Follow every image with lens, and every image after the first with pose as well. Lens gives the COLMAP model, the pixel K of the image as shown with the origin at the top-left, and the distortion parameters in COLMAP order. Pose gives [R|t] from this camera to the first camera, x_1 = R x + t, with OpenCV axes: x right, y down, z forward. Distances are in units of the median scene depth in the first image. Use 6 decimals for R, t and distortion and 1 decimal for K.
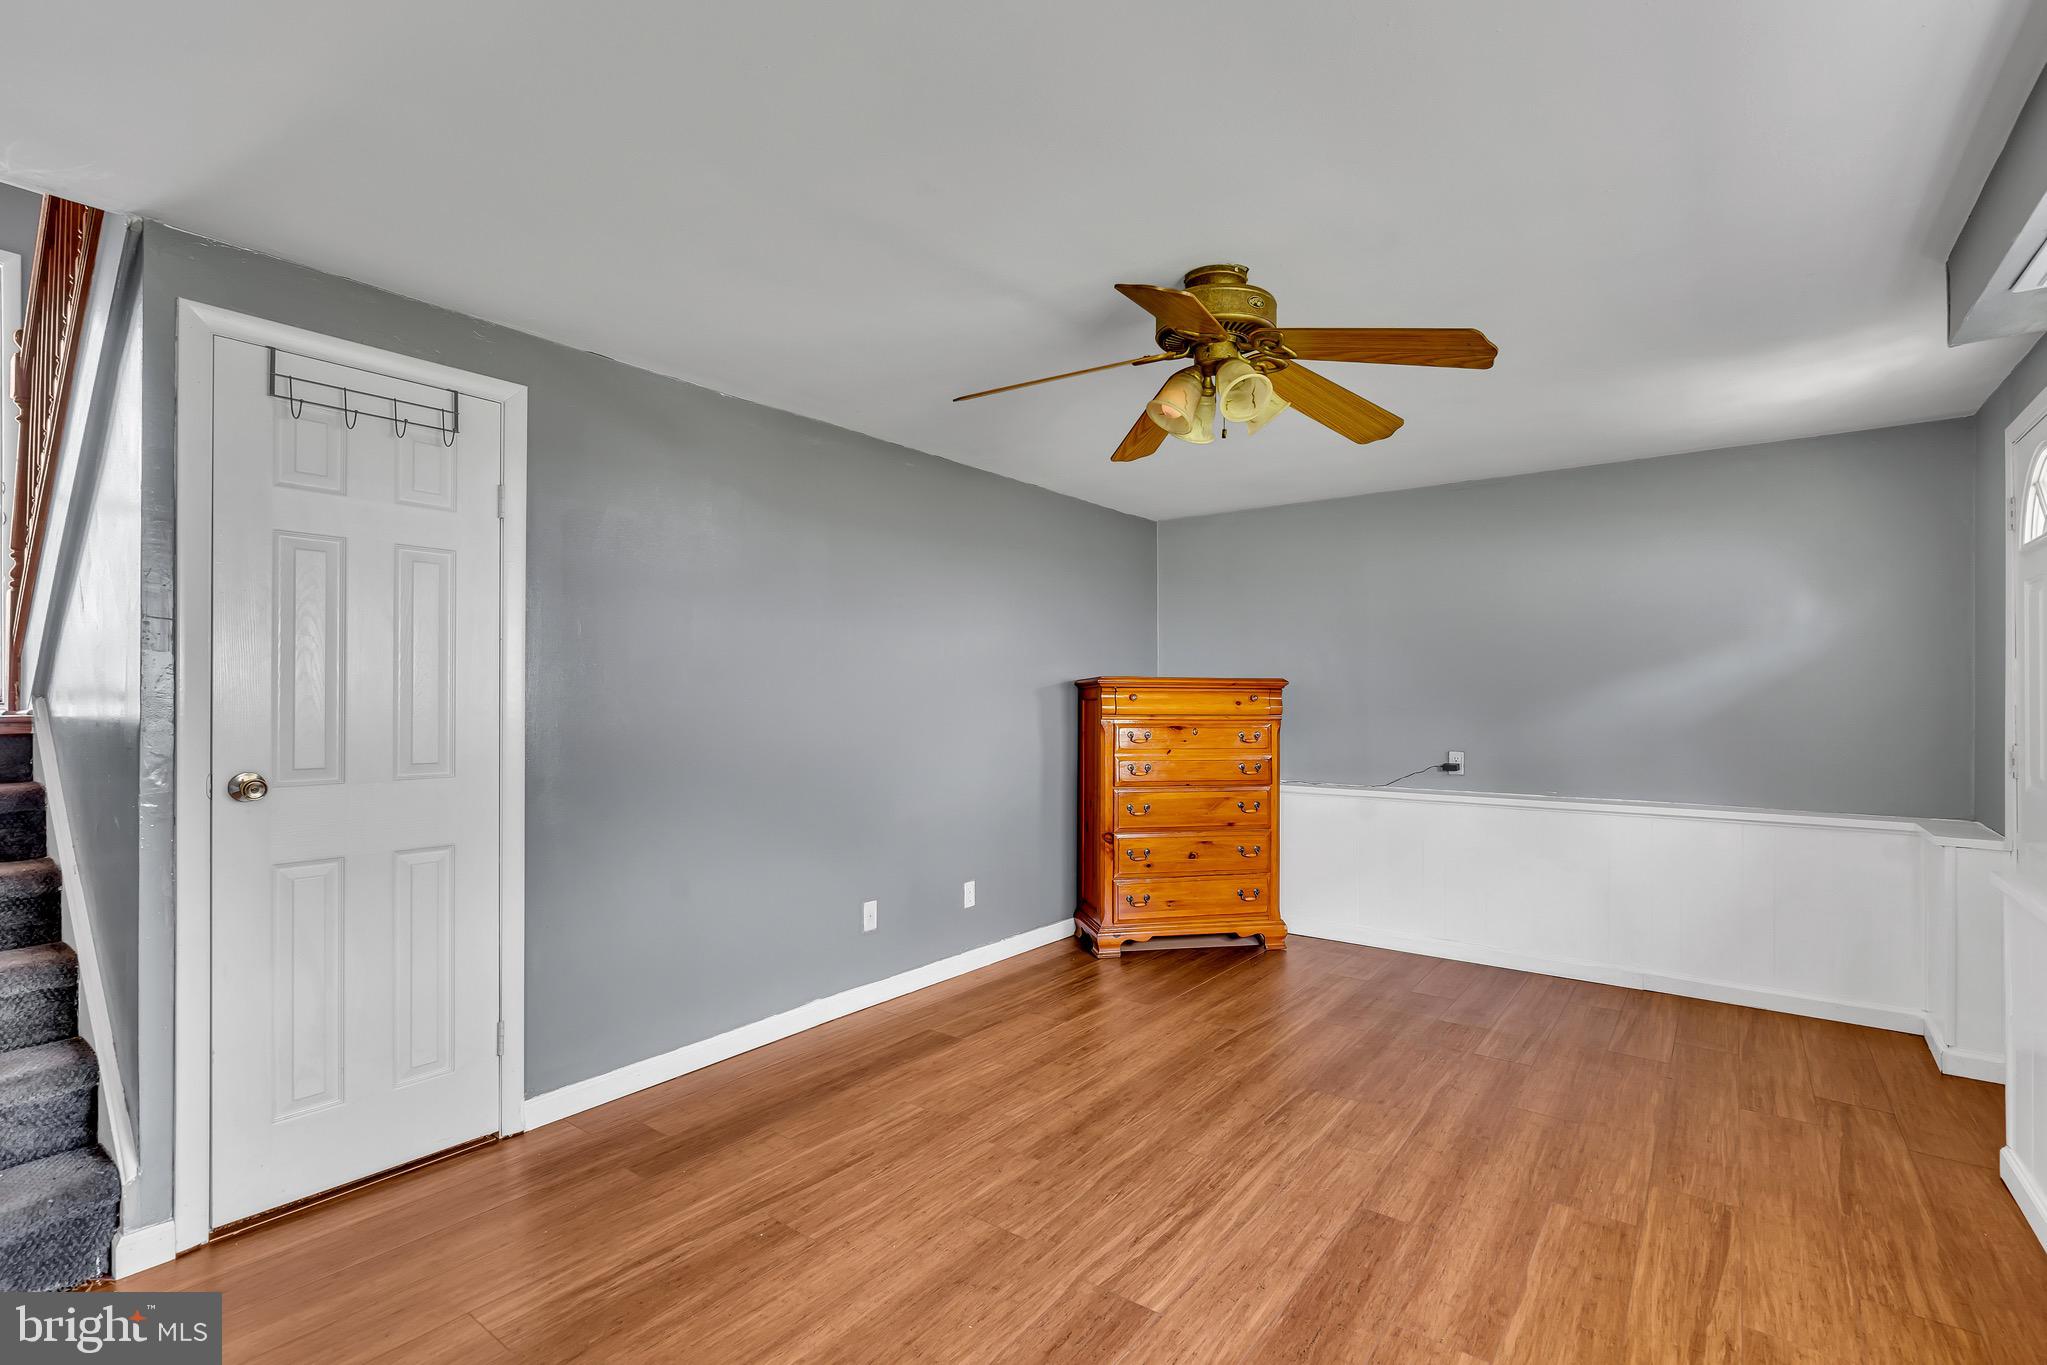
lens RADIAL K [[928.5, 0, 1027.2], [0, 928.5, 700.4], [0, 0, 1]] dist [-0.000622, 0.000015]
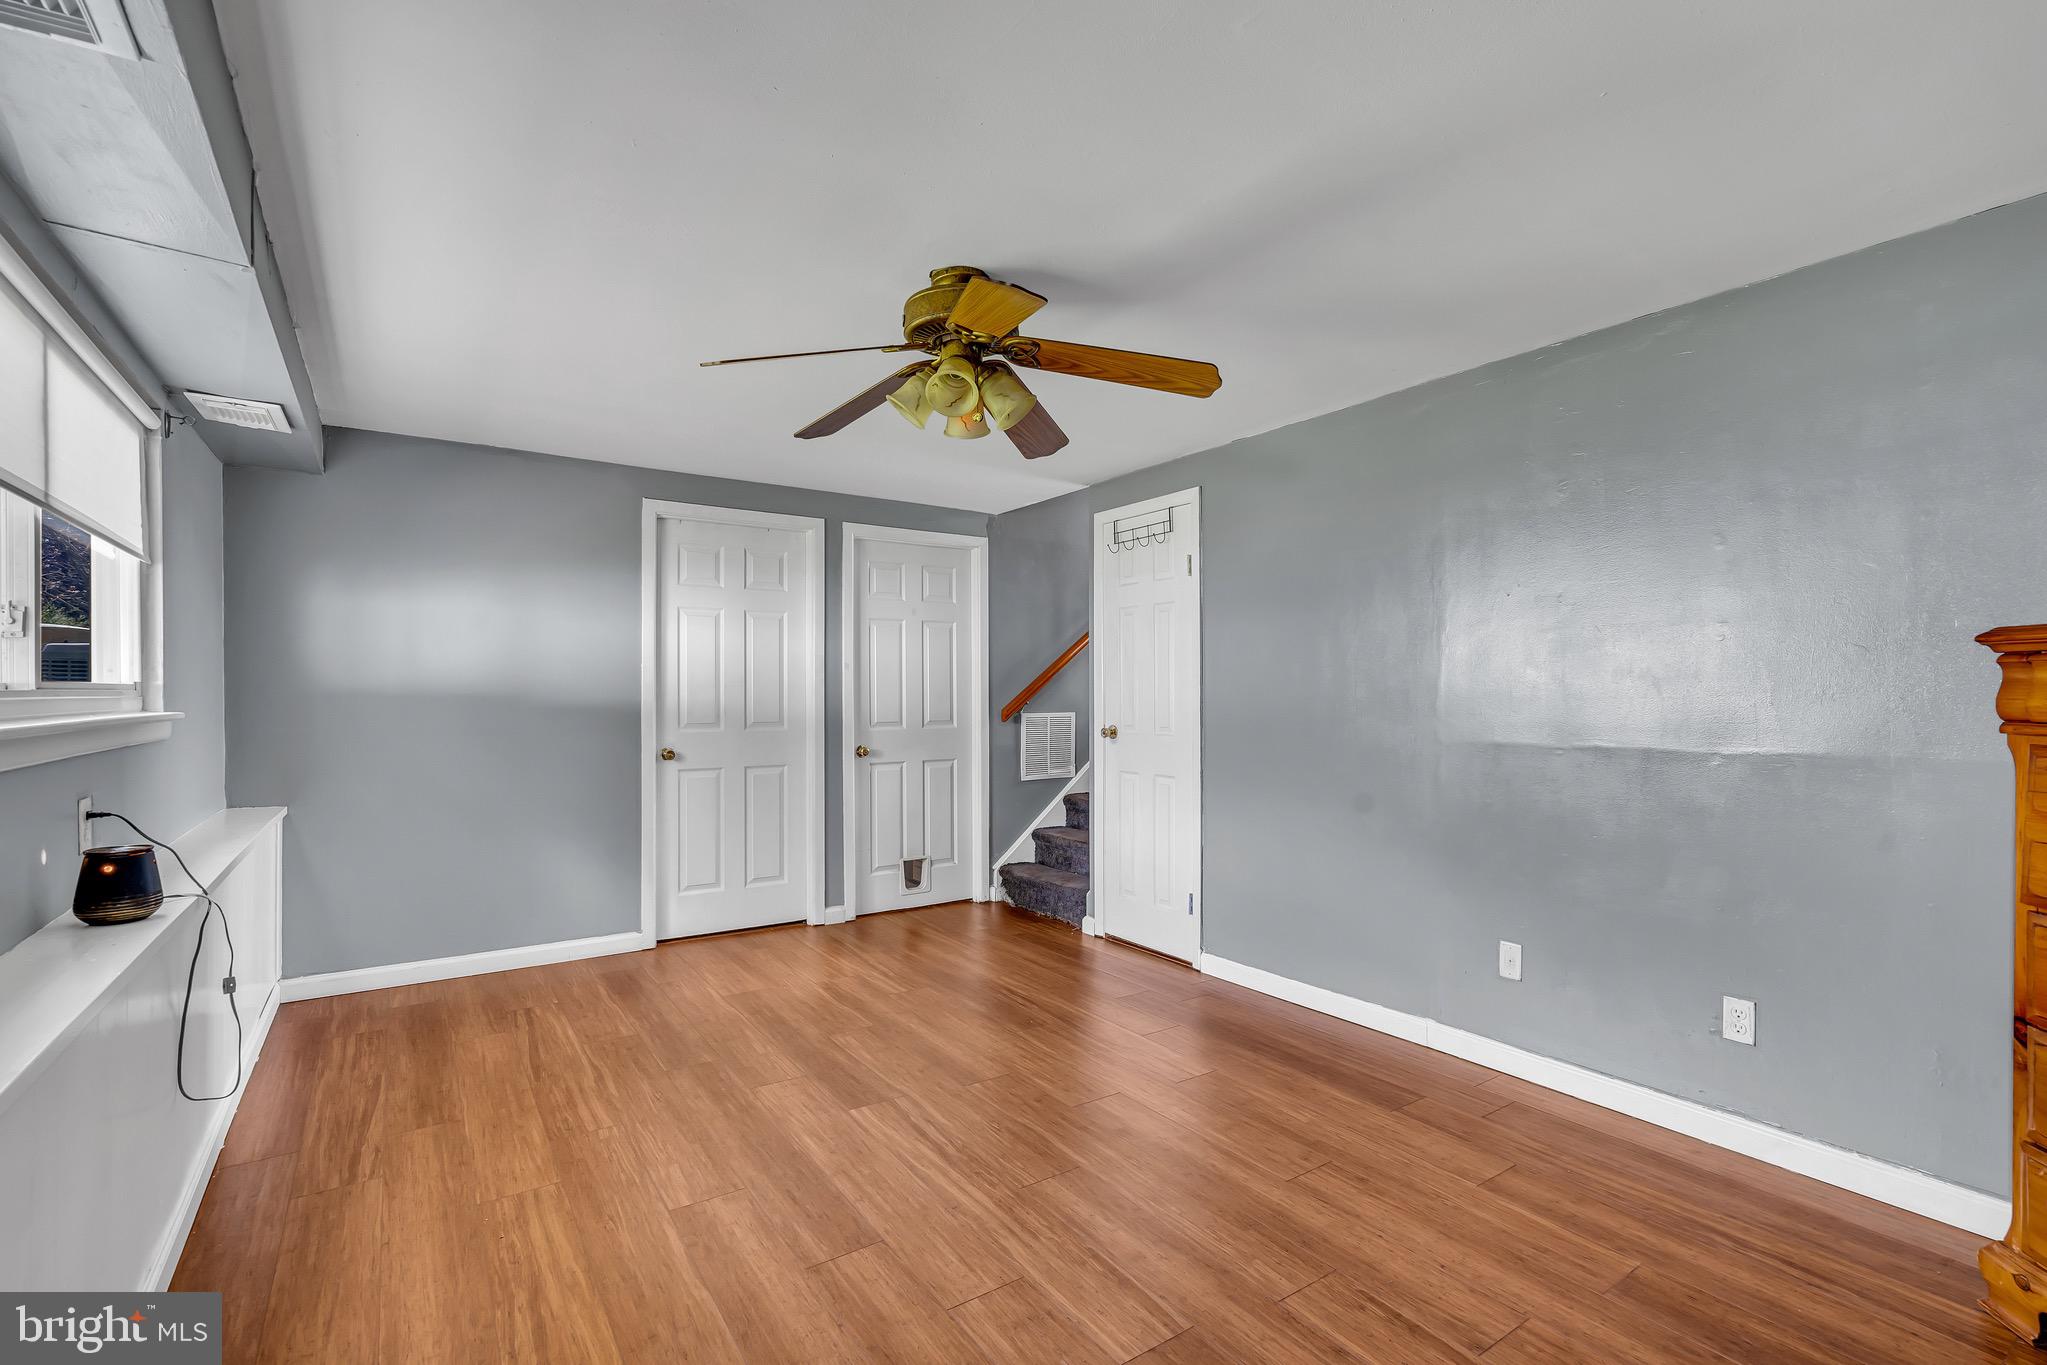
lens RADIAL K [[928.5, 0, 1027.2], [0, 928.5, 700.4], [0, 0, 1]] dist [-0.000622, 0.000015]
pose [[-0.319118, 0.005893, -0.947697, 1.194281], [0.001885, 0.999983, 0.005584, 0.008499], [0.947713, -0.000004, -0.319124, 1.448688]]
